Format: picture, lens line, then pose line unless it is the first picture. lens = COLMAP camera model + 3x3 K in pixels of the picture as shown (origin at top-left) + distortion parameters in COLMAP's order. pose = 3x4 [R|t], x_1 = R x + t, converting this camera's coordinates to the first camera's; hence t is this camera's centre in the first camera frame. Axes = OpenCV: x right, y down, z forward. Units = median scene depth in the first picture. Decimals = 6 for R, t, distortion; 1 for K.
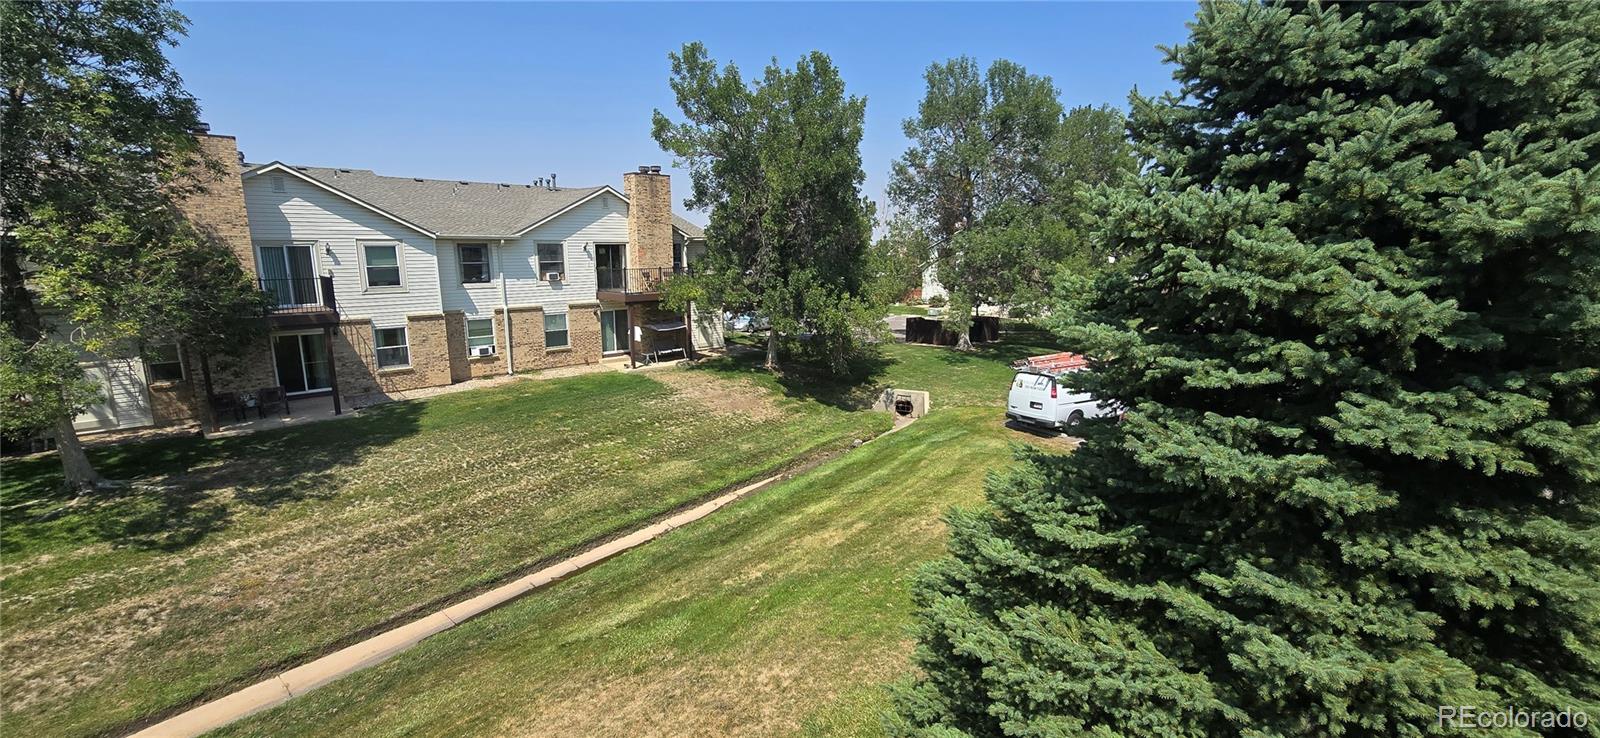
lens RADIAL K [[654.1, 0, 803.1], [0, 654.1, 383.9], [0, 0, 1]] dist [-0.014879, -0.000435]
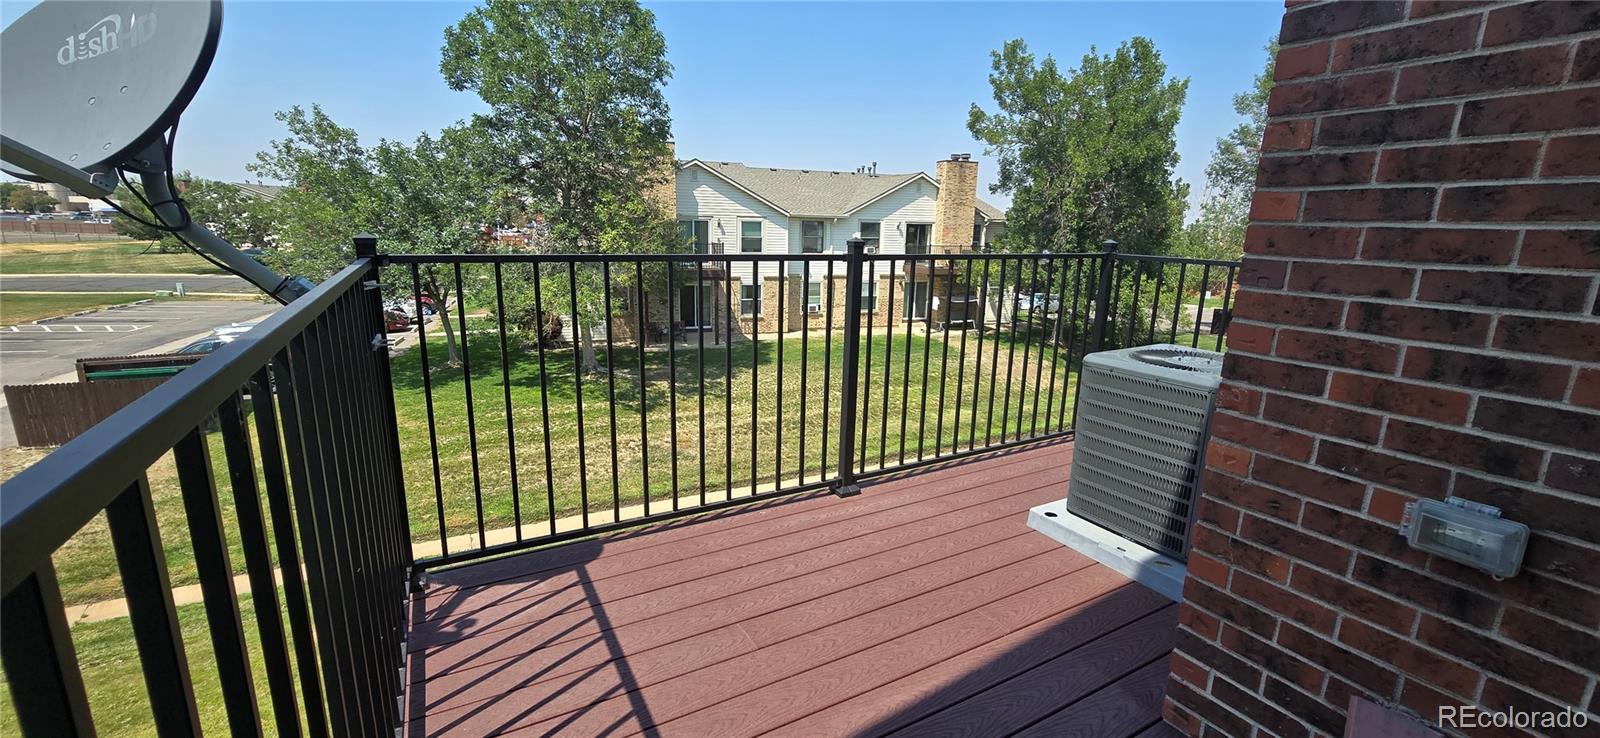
lens RADIAL K [[654.1, 0, 803.1], [0, 654.1, 383.9], [0, 0, 1]] dist [-0.014879, -0.000435]
pose [[0.912403, 0.109320, -0.394425, 0.001110], [-0.099354, 0.994004, 0.045670, 0.034096], [0.397052, -0.002482, 0.917793, -0.136782]]
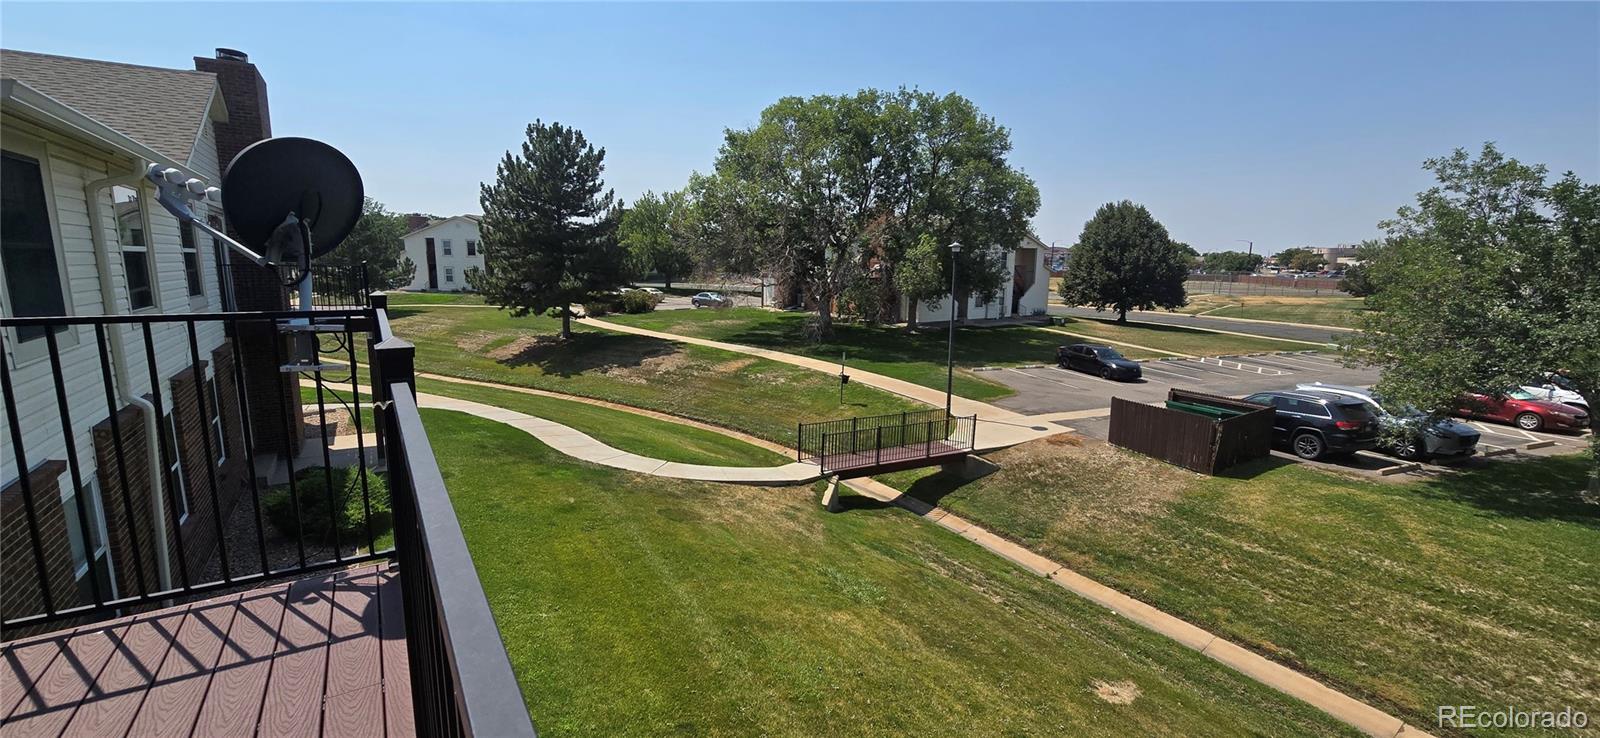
lens RADIAL K [[666.3, 0, 800.0], [0, 666.3, 369.0], [0, 0, 1]] dist [0.000630, 0.000006]
pose [[-0.365653, 0.138152, -0.920441, -0.015531], [-0.213928, 0.949972, 0.227569, -0.098168], [0.905833, 0.280119, -0.317805, 0.406799]]
